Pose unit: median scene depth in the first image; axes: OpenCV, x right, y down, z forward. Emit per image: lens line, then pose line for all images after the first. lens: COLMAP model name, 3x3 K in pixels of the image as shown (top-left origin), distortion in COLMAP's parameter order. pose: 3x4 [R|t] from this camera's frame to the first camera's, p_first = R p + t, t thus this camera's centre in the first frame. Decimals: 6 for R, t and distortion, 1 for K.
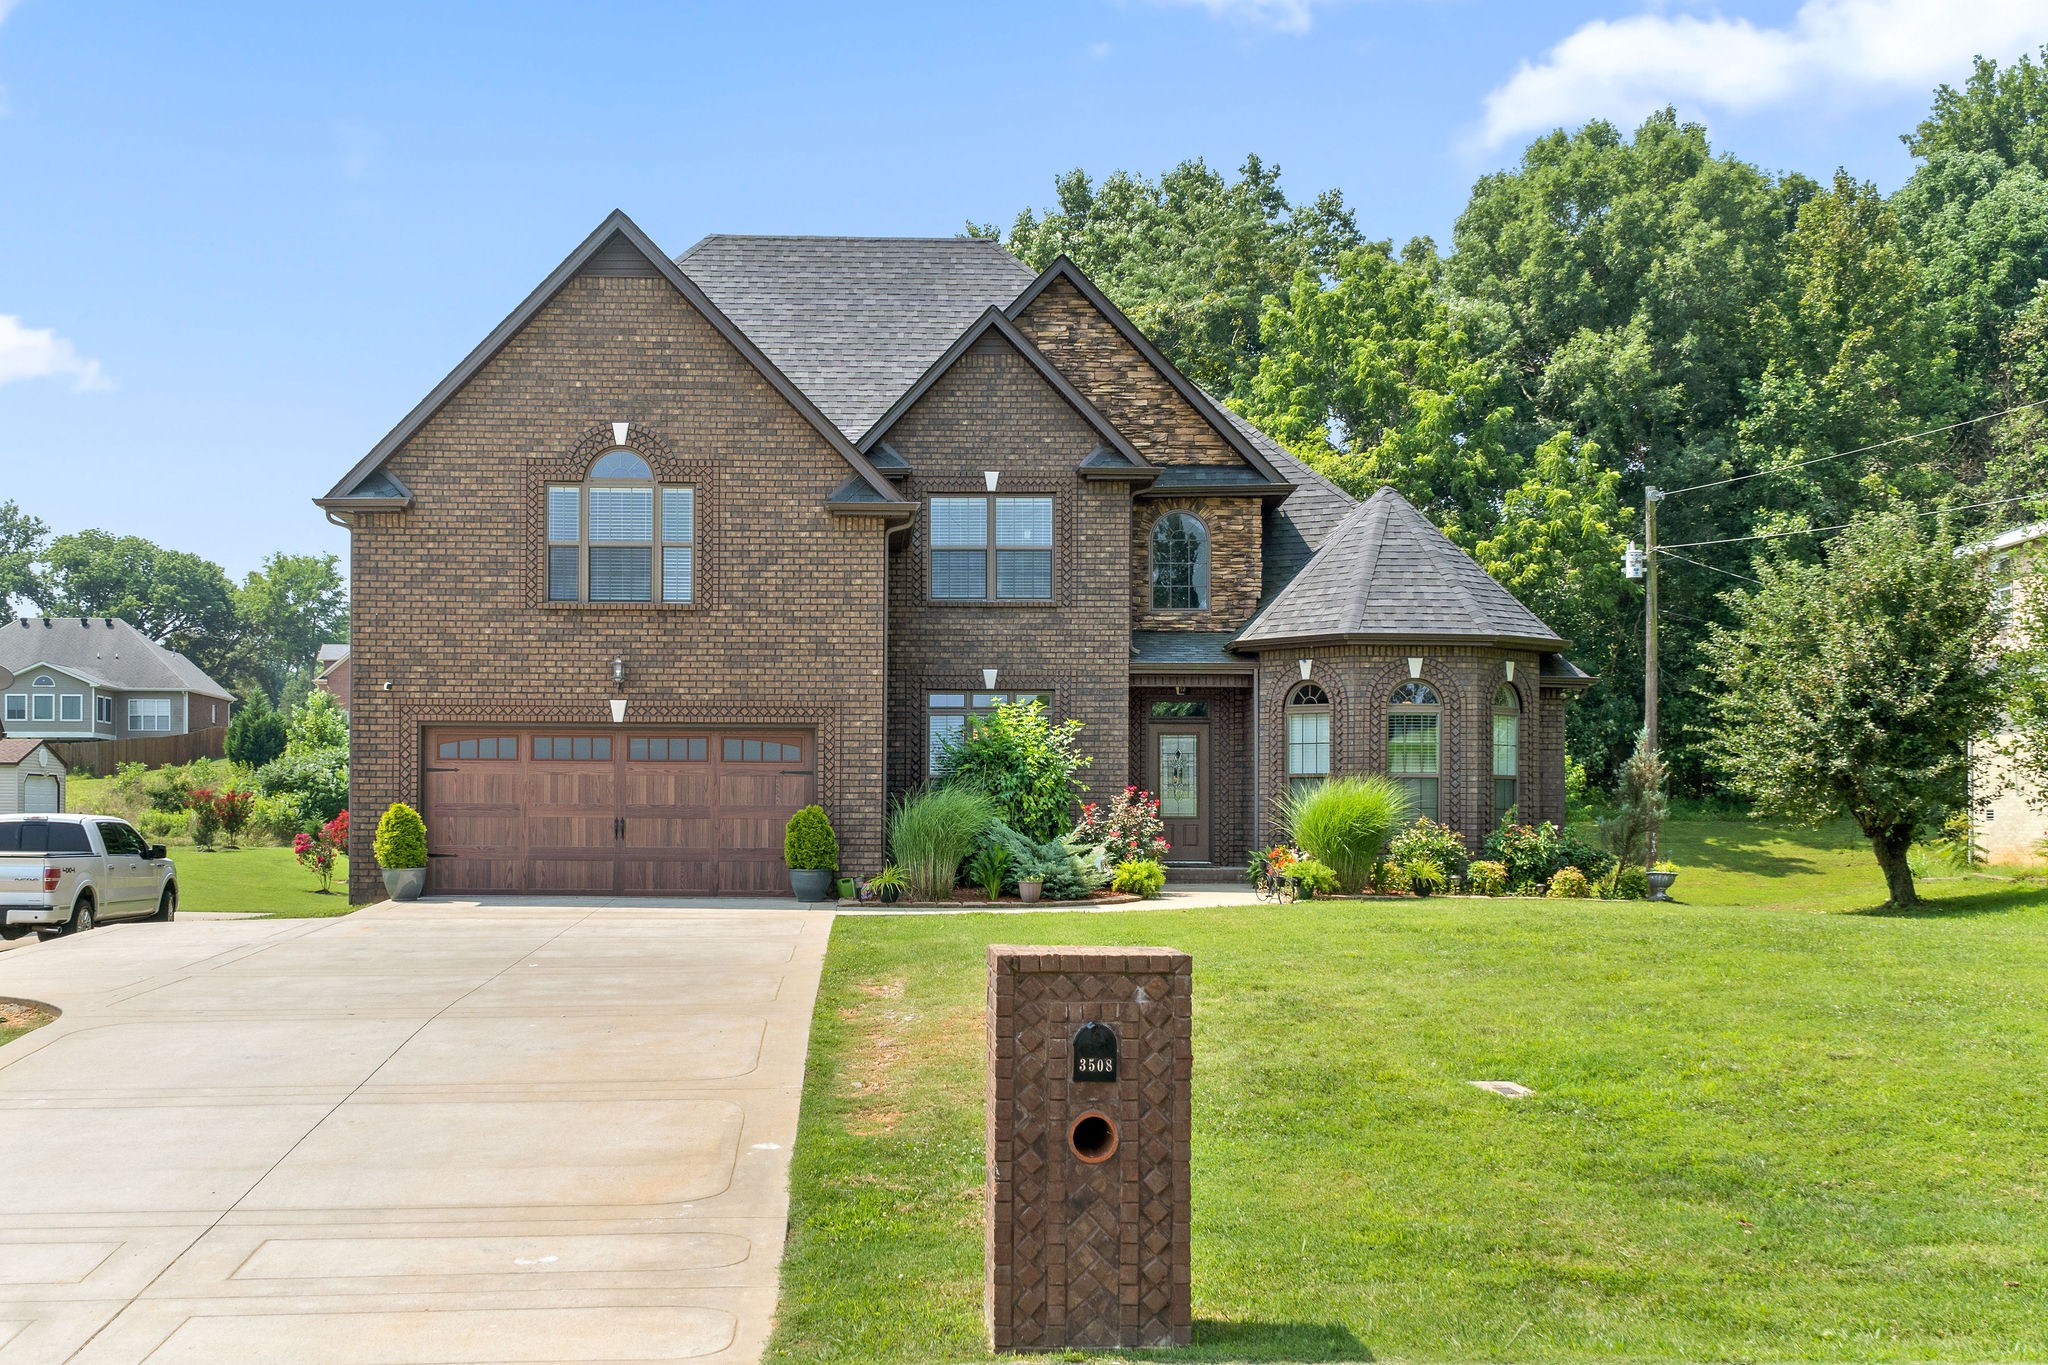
lens RADIAL K [[2629.7, 0, 1021.3], [0, 2629.7, 779.3], [0, 0, 1]] dist [0.059378, -0.002649]
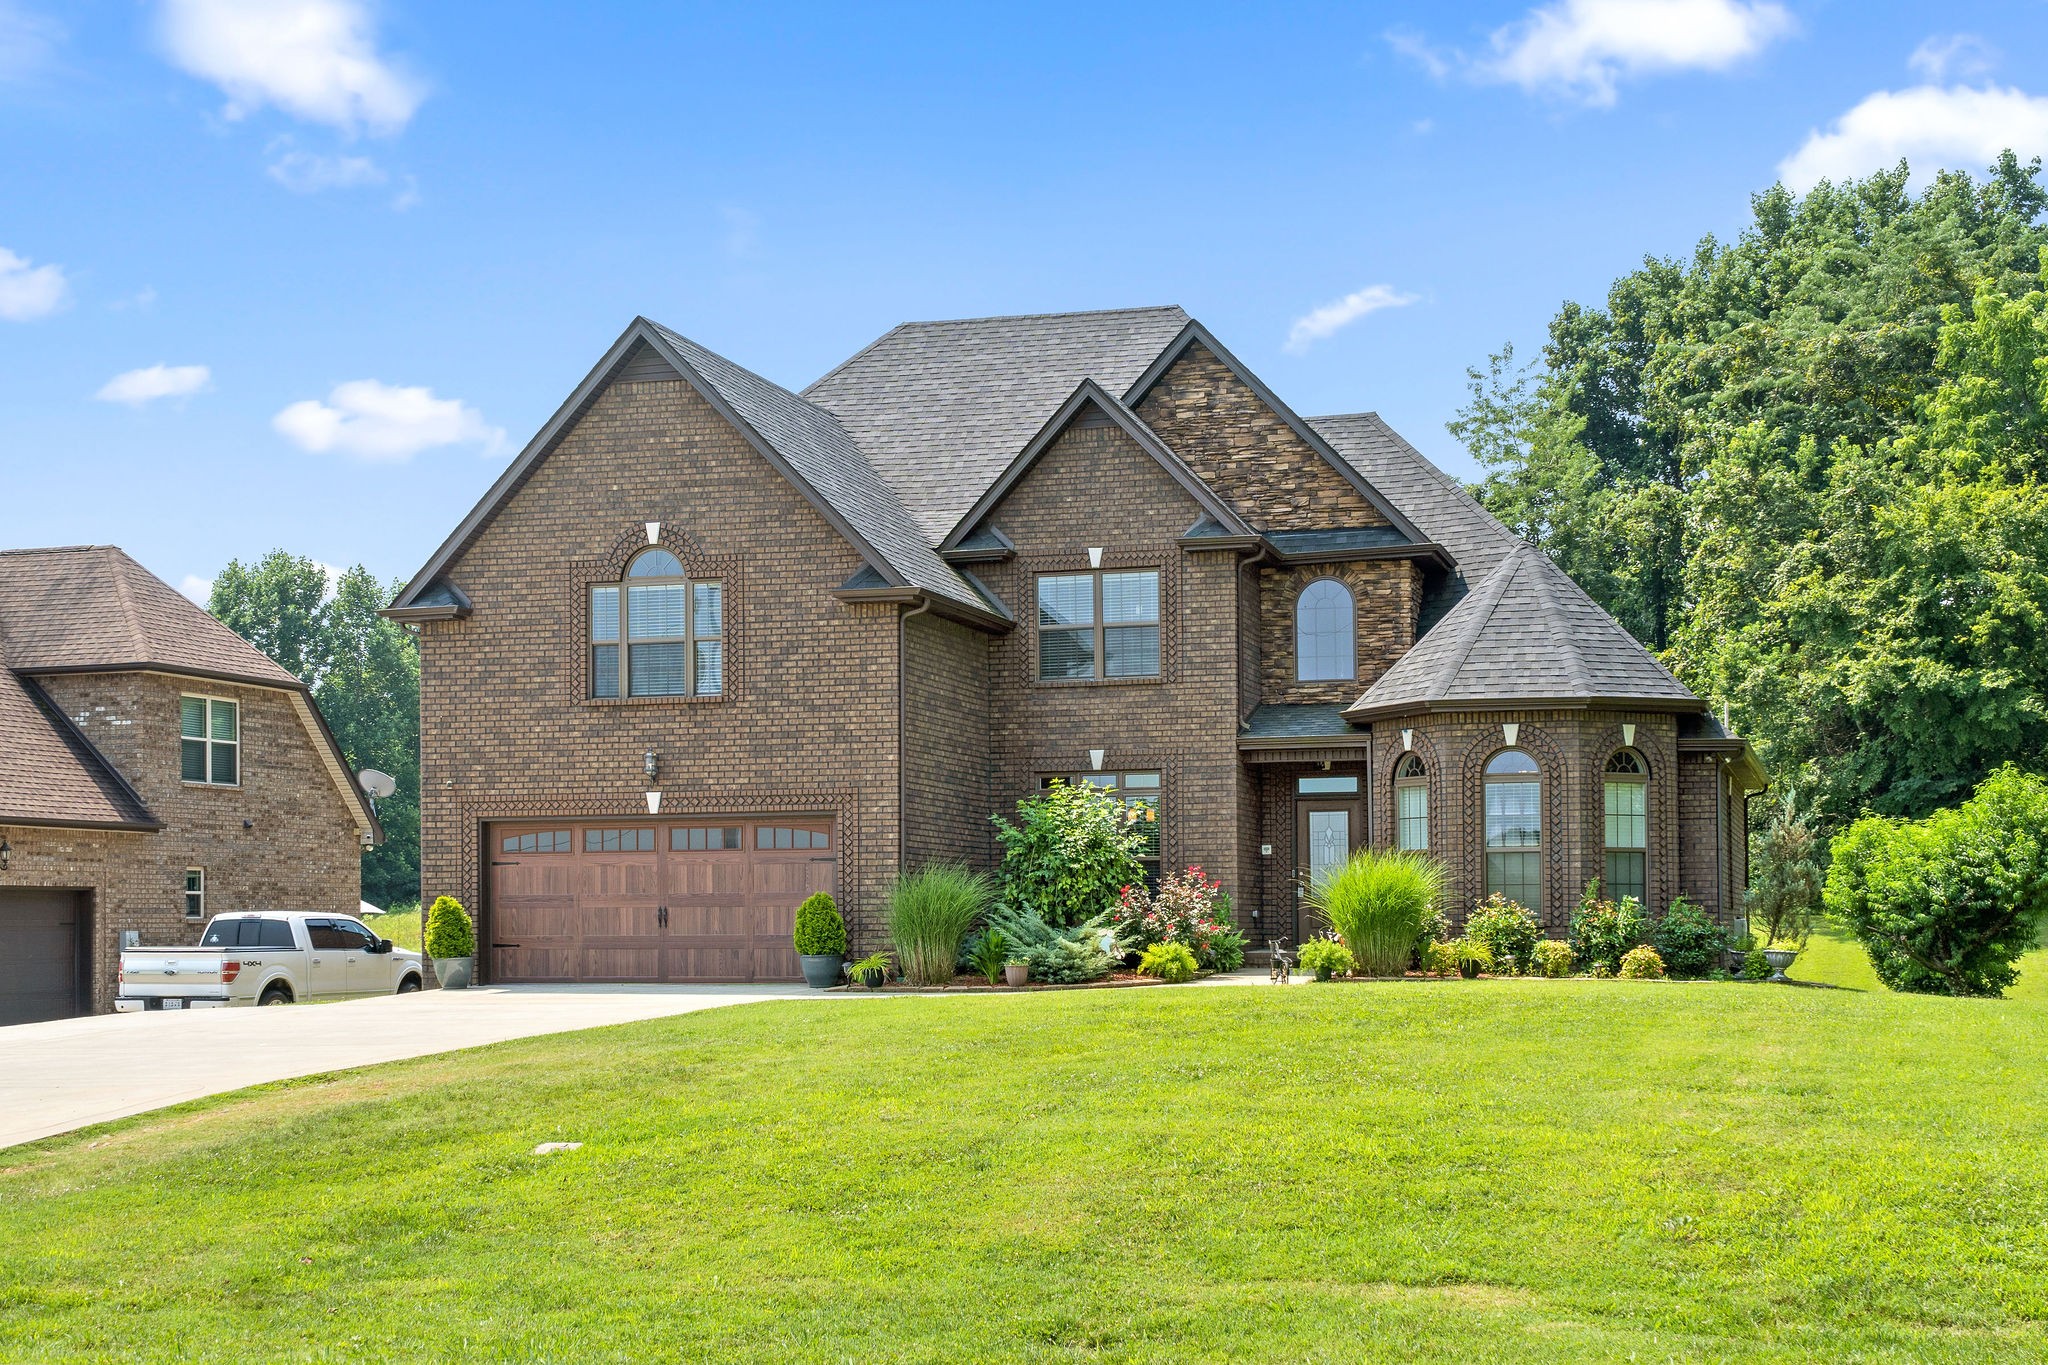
lens RADIAL K [[2822.4, 0, 1022.6], [0, 2822.4, 824.9], [0, 0, 1]] dist [0.038211, 0.029073]
pose [[0.957759, -0.023071, -0.286645, 0.270281], [0.018369, 0.999649, -0.019080, 0.005665], [0.286984, 0.013009, 0.957847, -0.011196]]
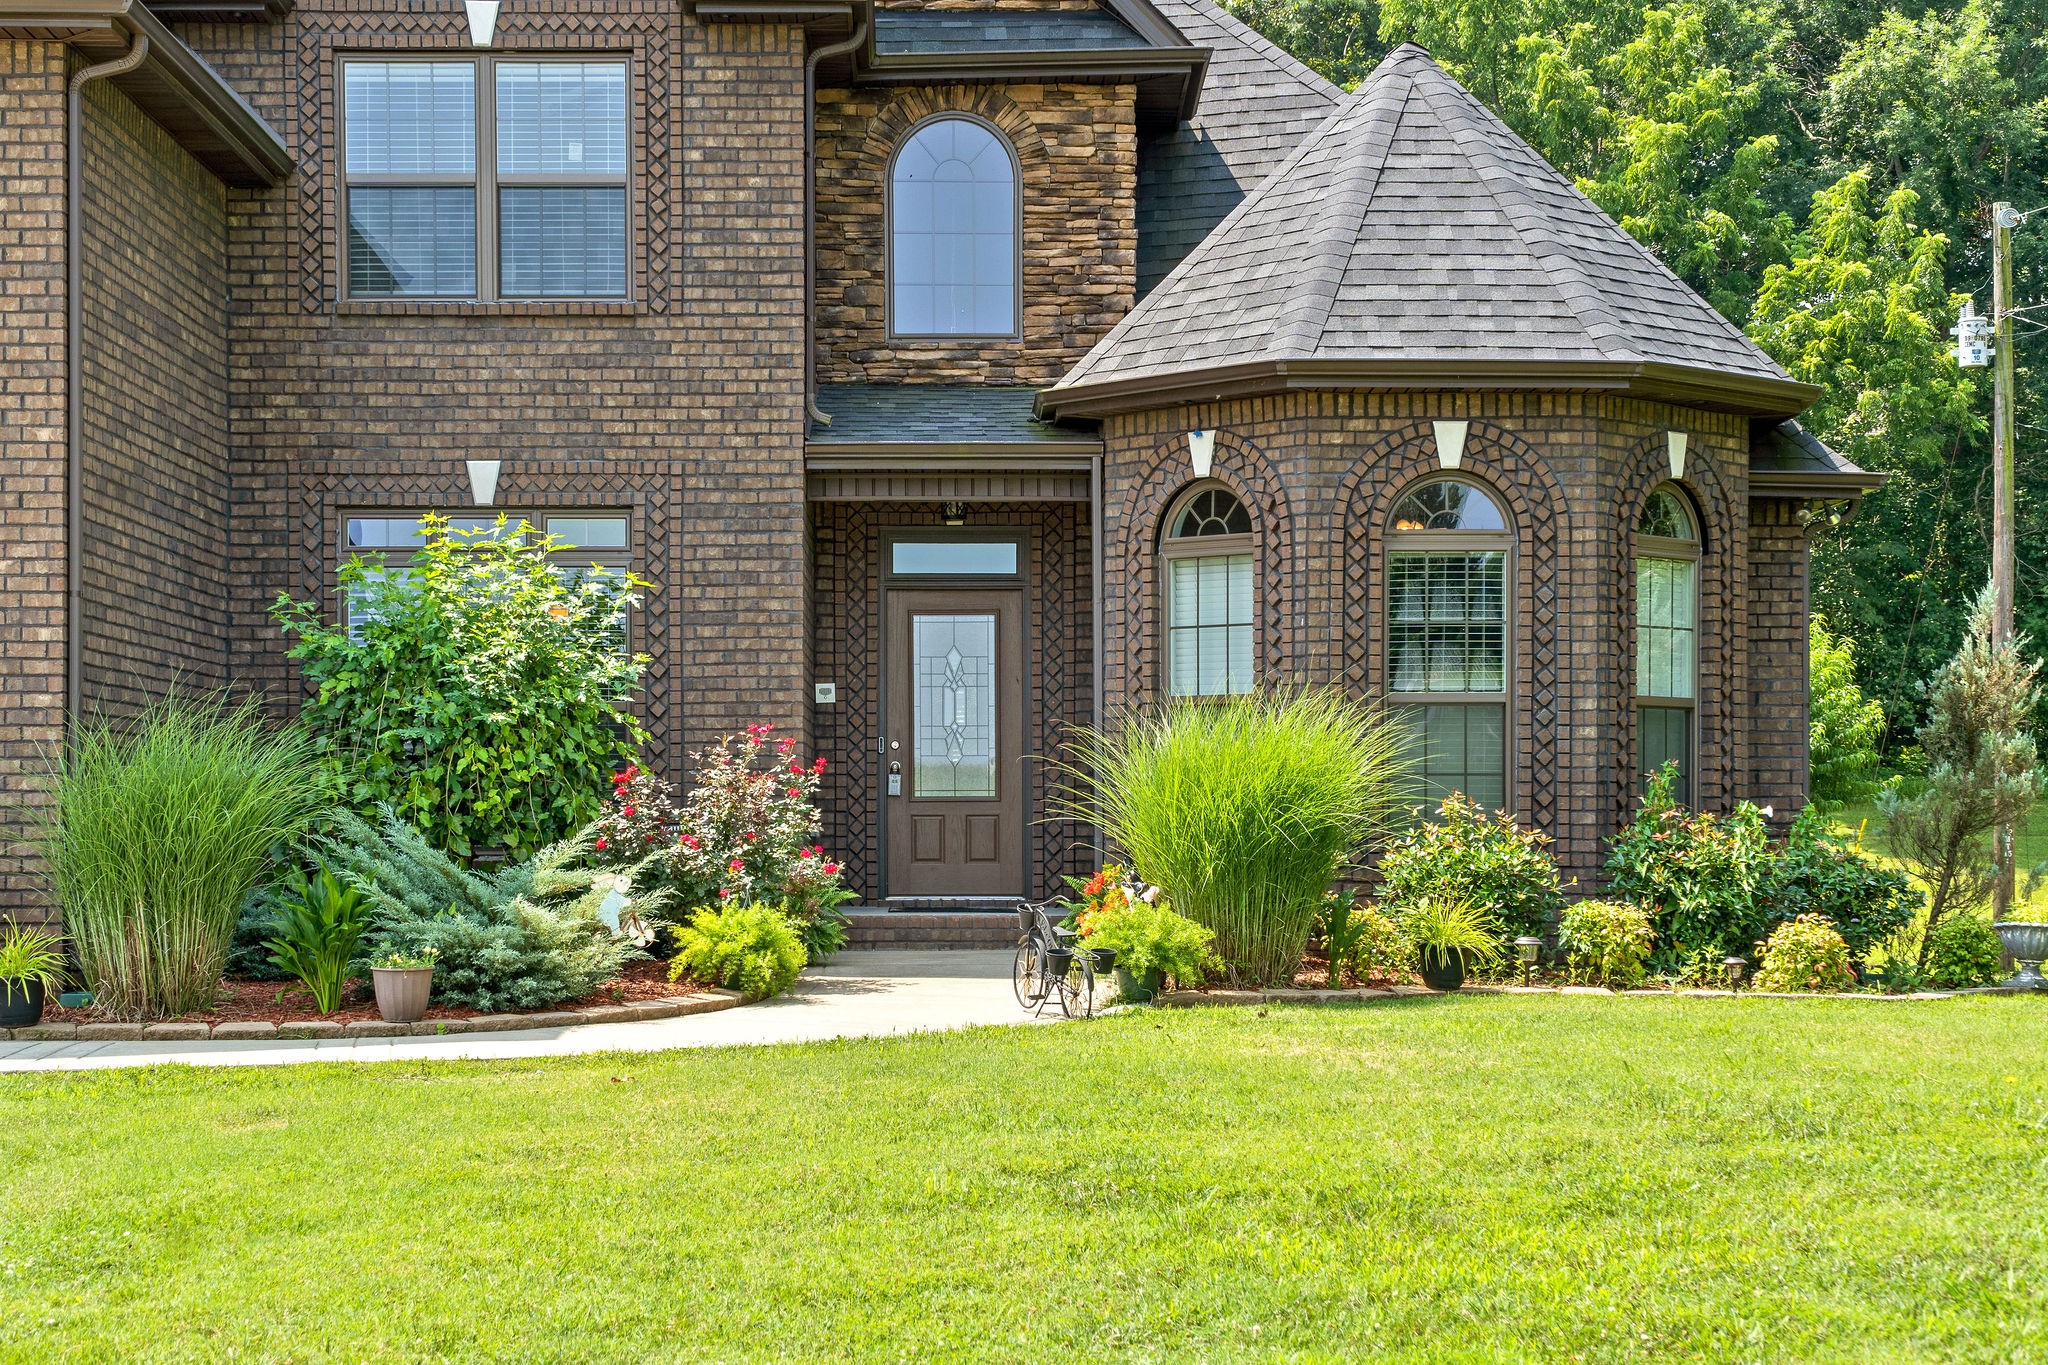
lens RADIAL K [[3752.0, 0, 1075.3], [0, 3752.0, 823.6], [0, 0, 1]] dist [0.116935, -0.214940]
pose [[0.999974, -0.005026, -0.005132, 0.091776], [0.005134, 0.999764, 0.021103, 0.005742], [0.005024, -0.021128, 0.999764, 0.390780]]
